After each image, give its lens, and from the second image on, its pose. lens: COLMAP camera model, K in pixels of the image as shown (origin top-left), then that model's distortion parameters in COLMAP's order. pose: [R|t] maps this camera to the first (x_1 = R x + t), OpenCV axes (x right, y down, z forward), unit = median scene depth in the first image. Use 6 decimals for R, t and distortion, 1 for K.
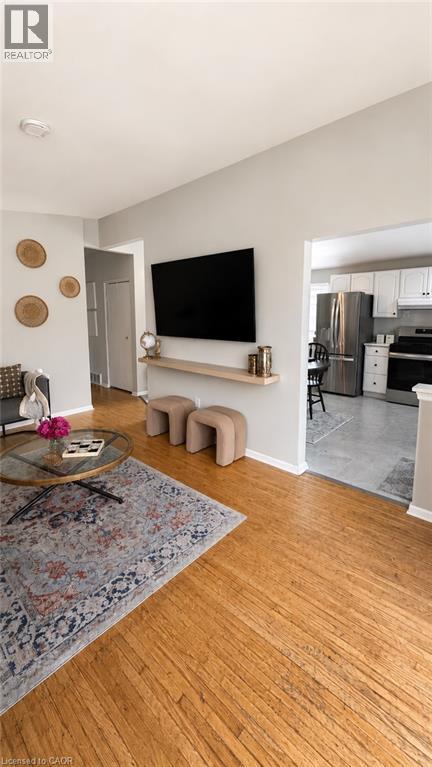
lens RADIAL K [[318.1, 0, 217.0], [0, 318.1, 355.1], [0, 0, 1]] dist [-0.000238, -0.000185]
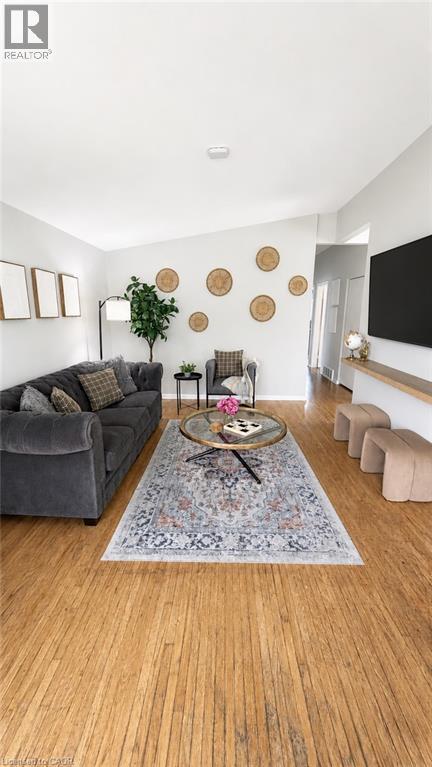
lens RADIAL K [[298.9, 0, 216.0], [0, 298.9, 383.5], [0, 0, 1]] dist [0.000497, -0.000027]
pose [[0.649785, 0.181221, -0.738200, 0.313975], [-0.099253, 0.983078, 0.153972, -0.026626], [0.753611, -0.026780, 0.656775, 0.210111]]
